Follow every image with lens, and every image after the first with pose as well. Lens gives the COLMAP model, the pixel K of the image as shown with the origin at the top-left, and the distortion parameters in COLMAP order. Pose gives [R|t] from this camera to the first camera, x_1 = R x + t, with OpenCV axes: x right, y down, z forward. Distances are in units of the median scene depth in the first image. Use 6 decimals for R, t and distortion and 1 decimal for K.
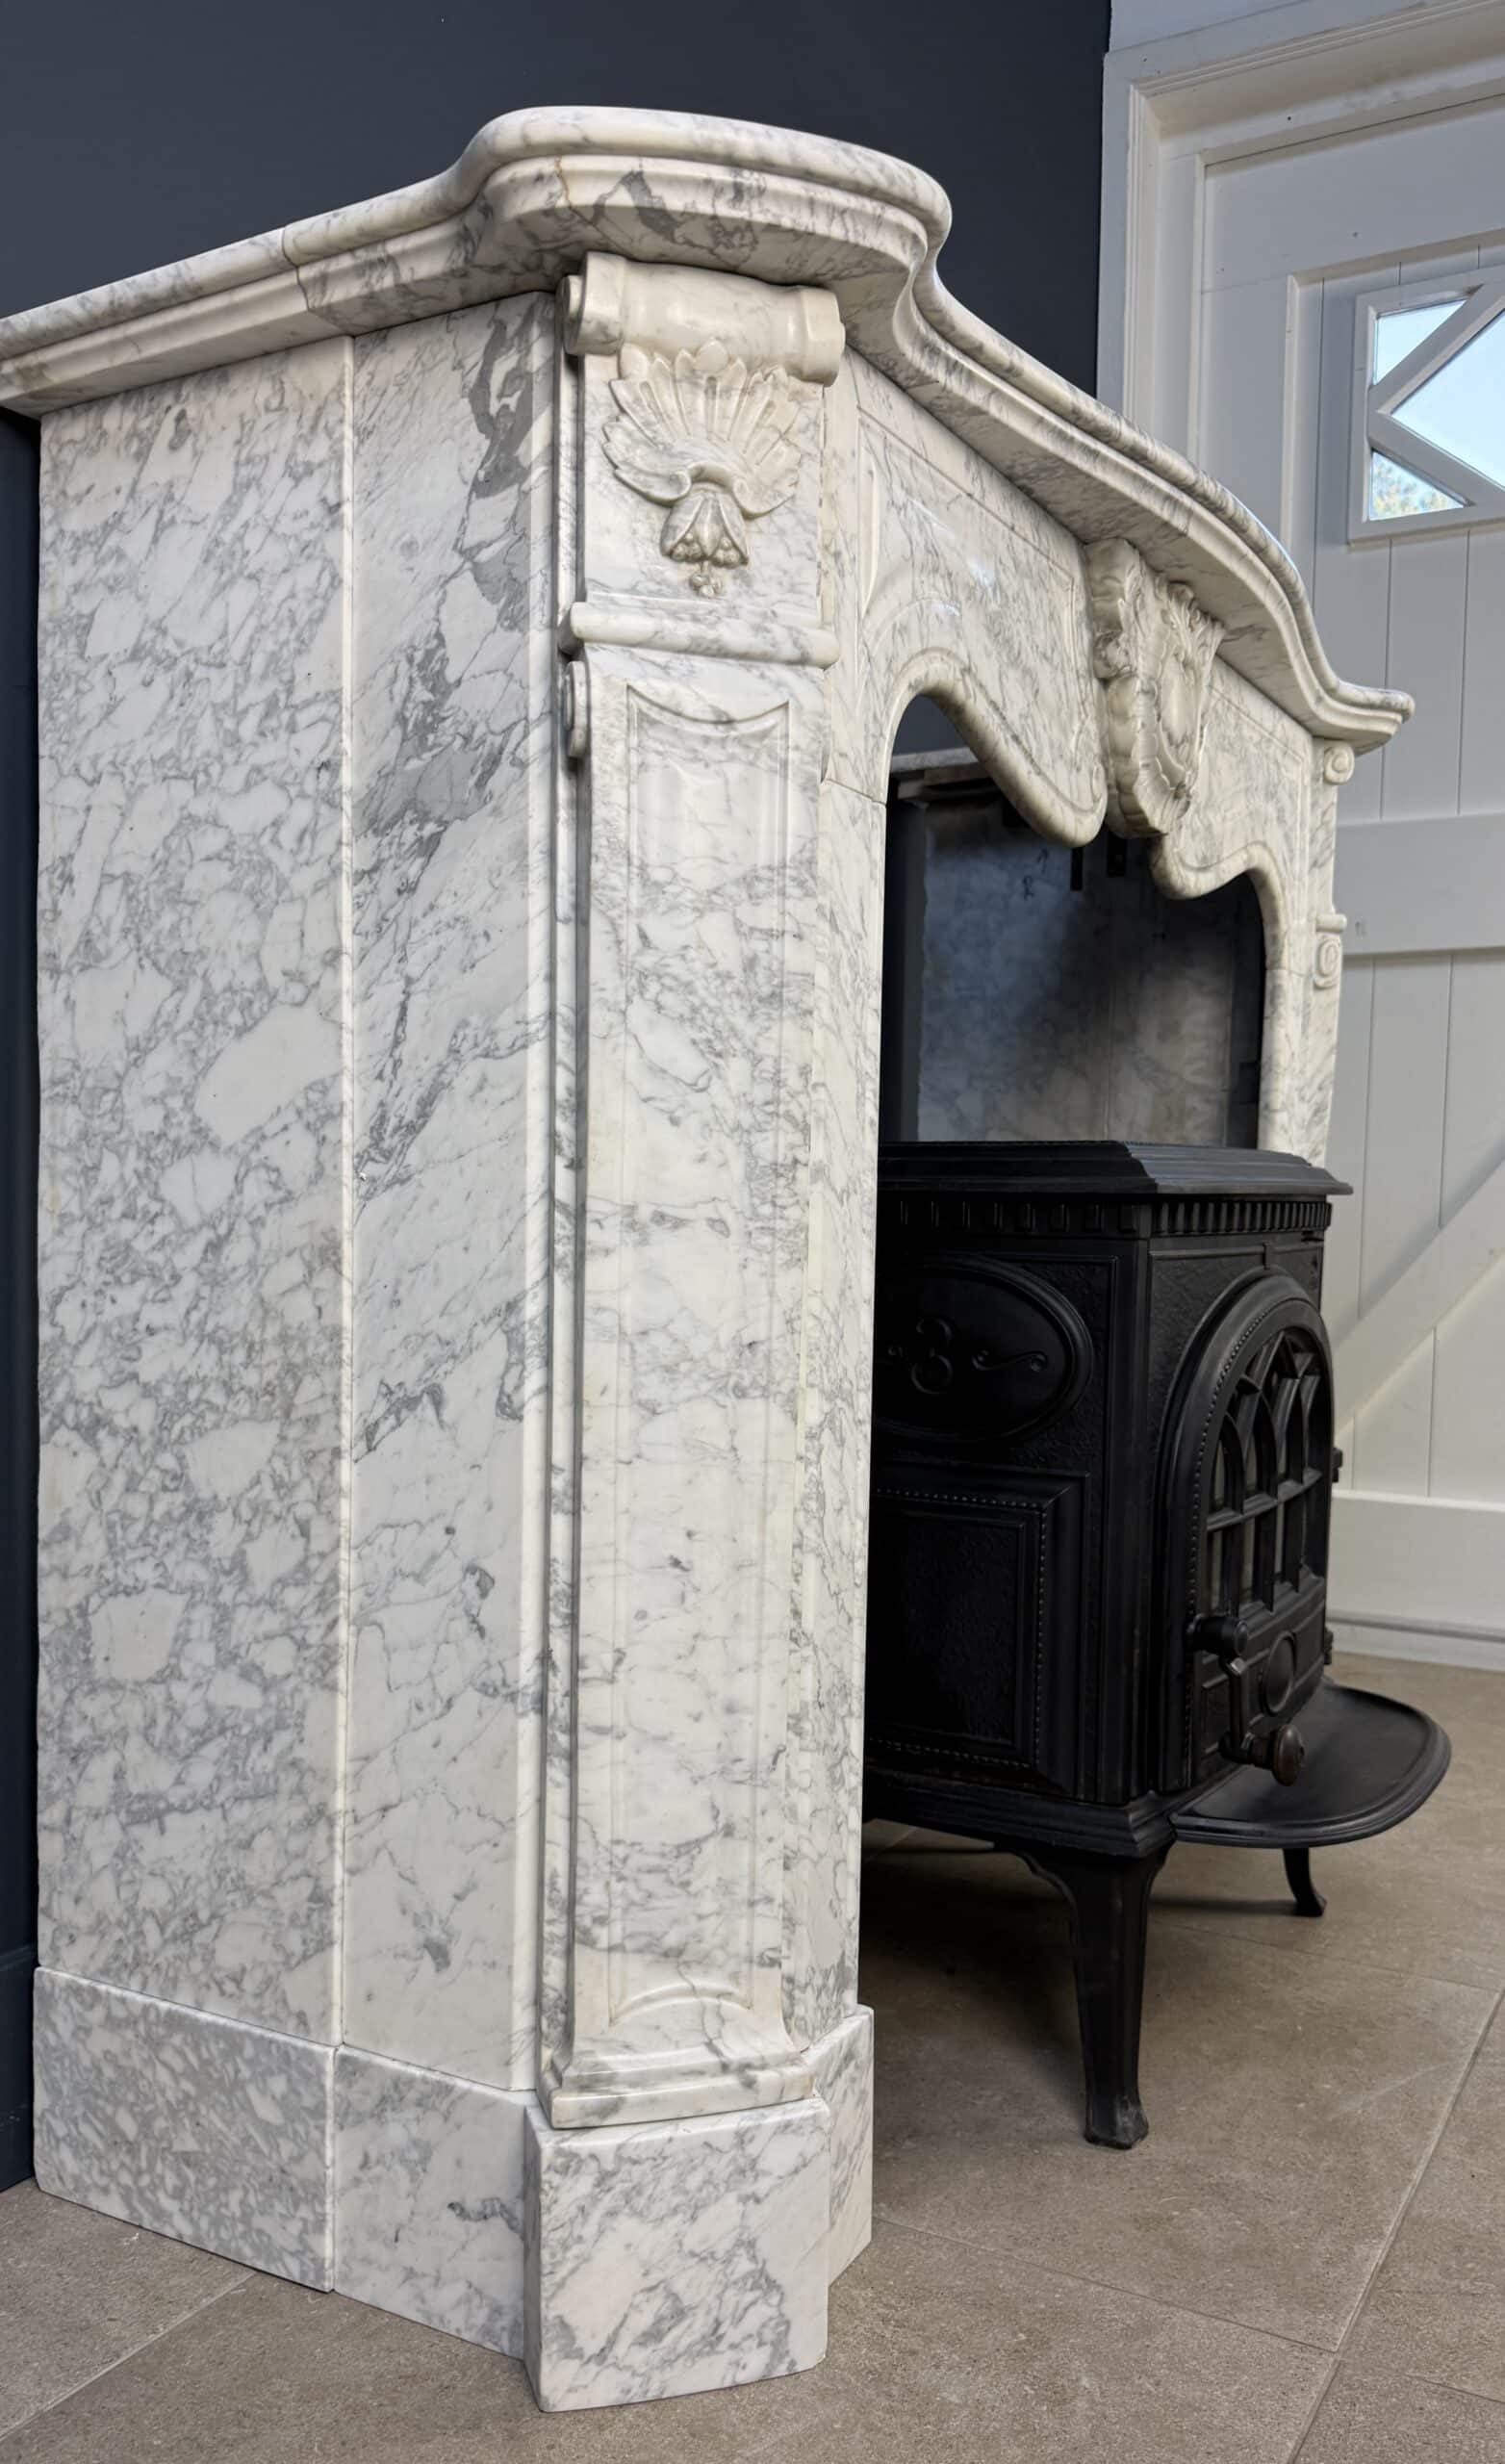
lens RADIAL K [[1927.4, 0, 799.4], [0, 1927.4, 1358.1], [0, 0, 1]] dist [0.100350, -0.280015]
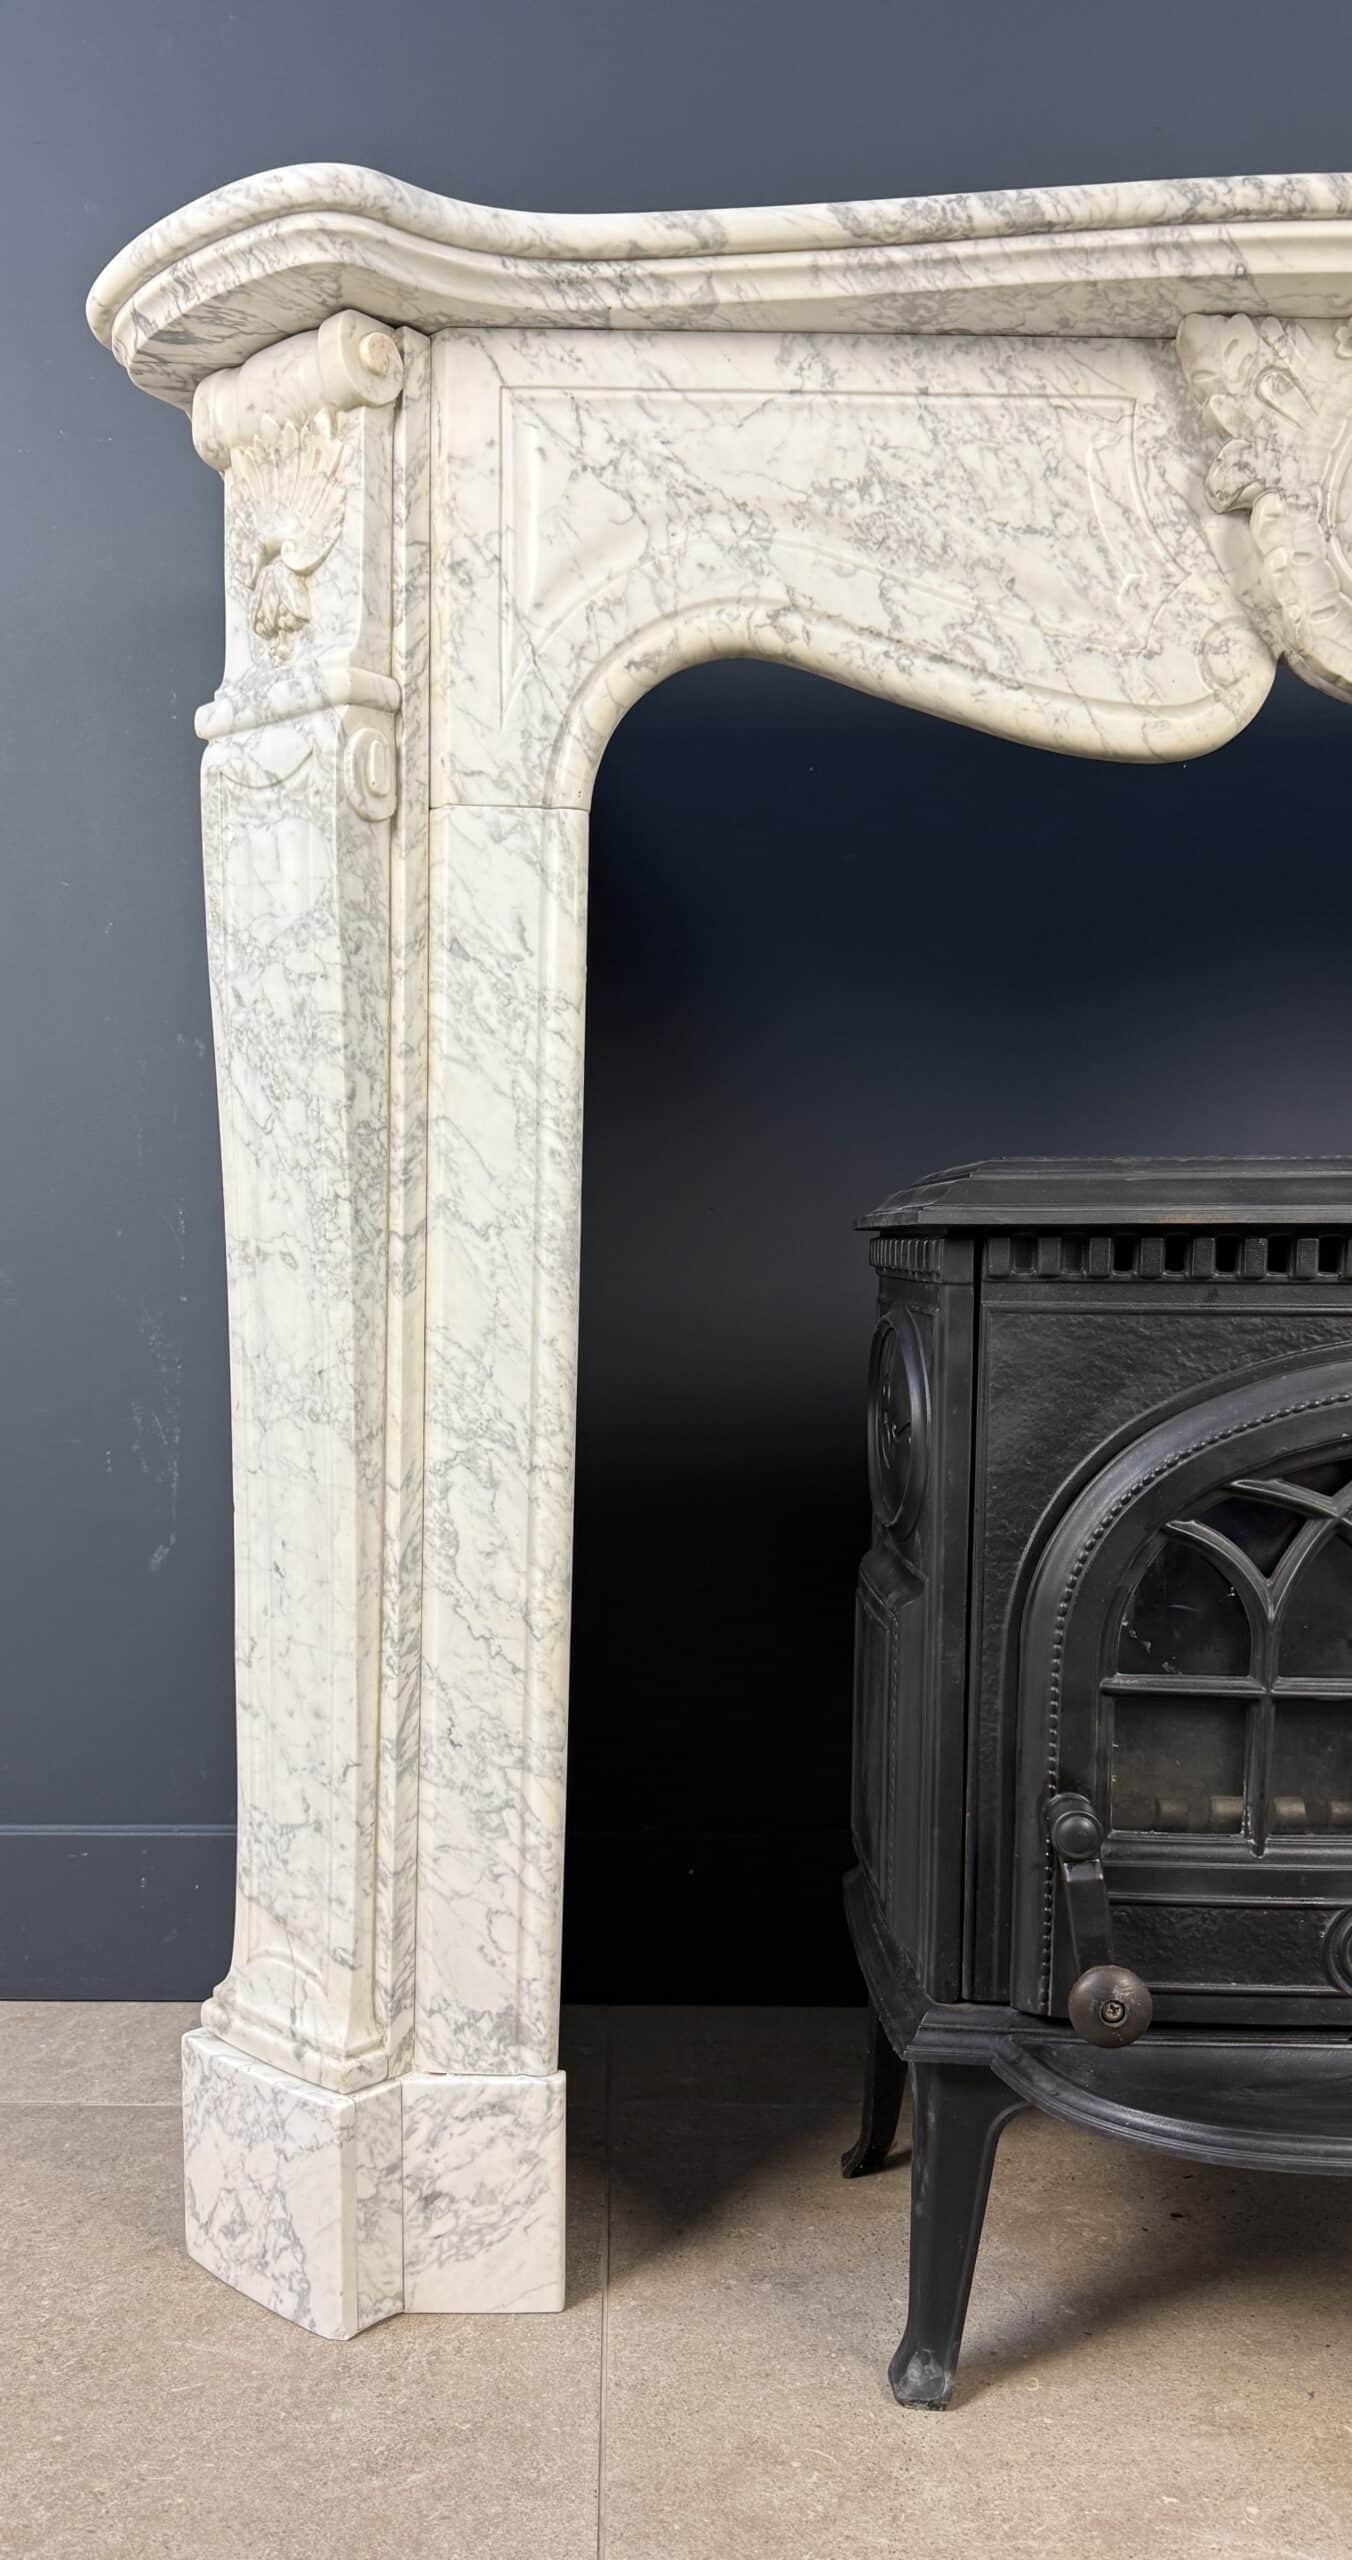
lens RADIAL K [[2024.2, 0, 635.4], [0, 2024.2, 1522.0], [0, 0, 1]] dist [0.100870, -0.128404]
pose [[0.491811, 0.108528, -0.863912, 0.725005], [-0.074895, 0.993797, 0.082208, -0.021026], [0.867475, 0.024272, 0.496889, 0.419452]]
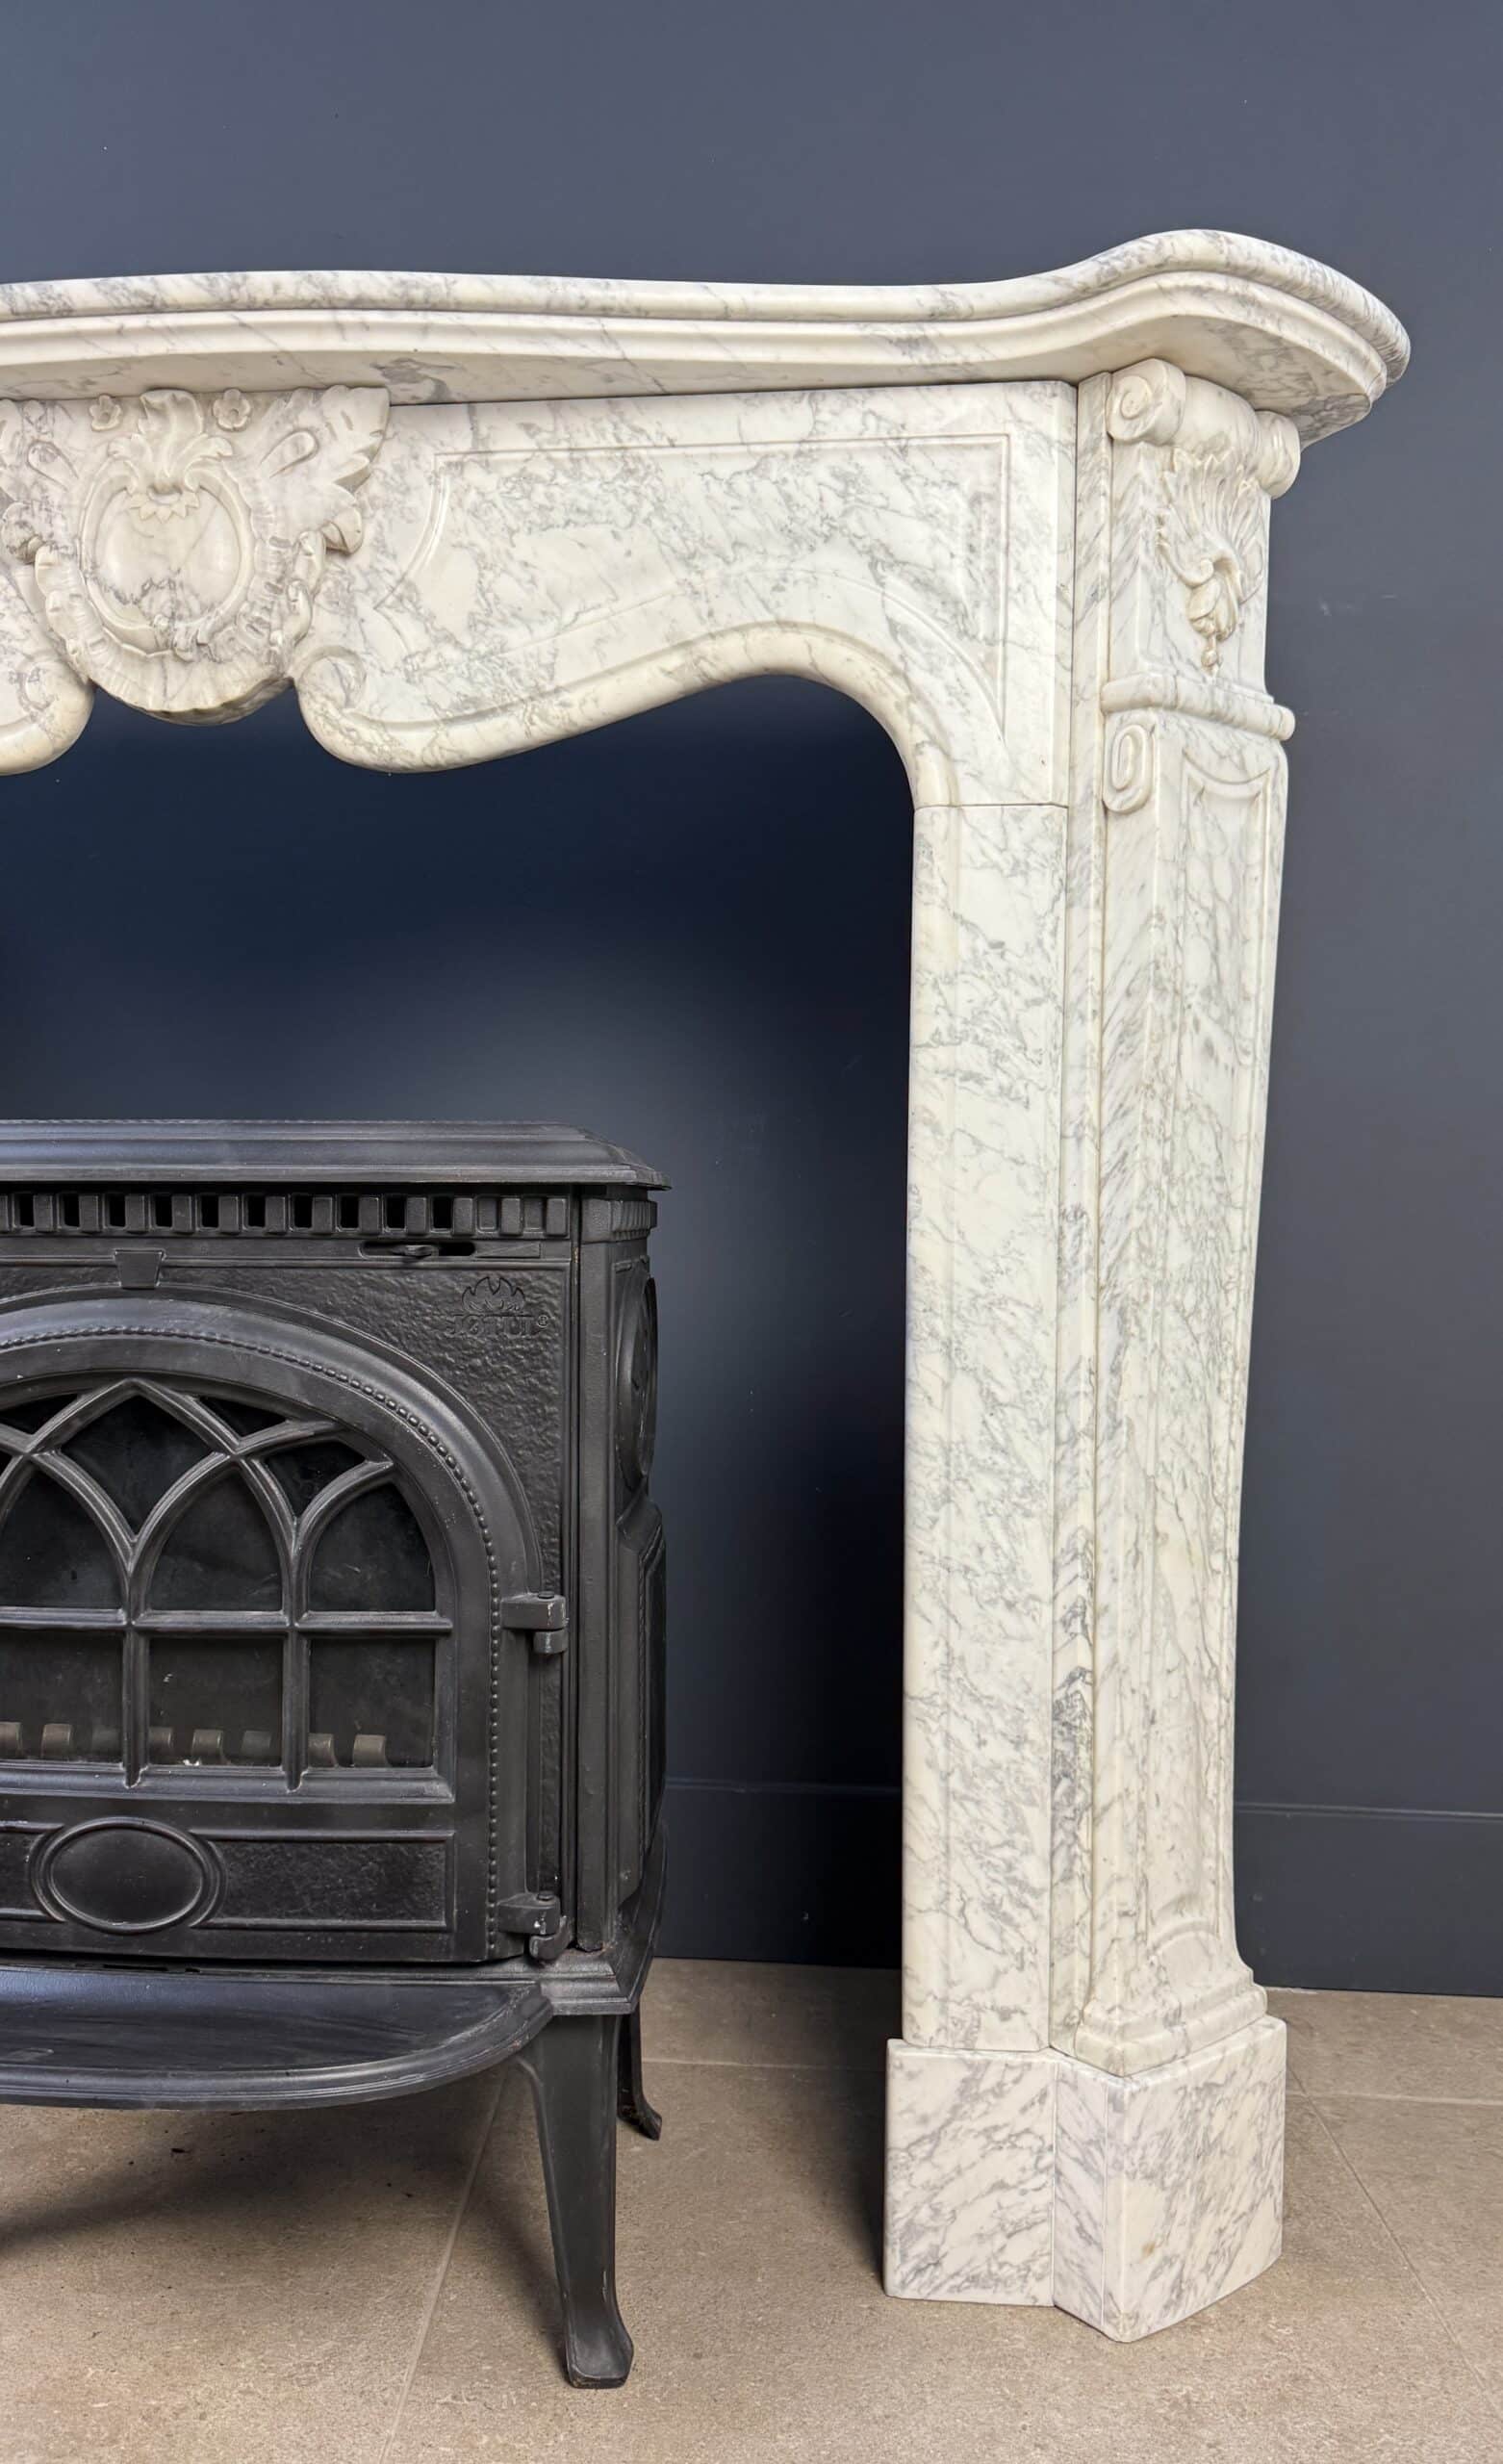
lens RADIAL K [[1925.2, 0, 610.5], [0, 1925.2, 1259.3], [0, 0, 1]] dist [0.110720, -0.219424]
pose [[0.395012, 0.015551, -0.918544, 0.974038], [-0.076953, 0.996903, -0.016216, -0.059327], [0.915447, 0.077090, 0.394985, 0.888711]]
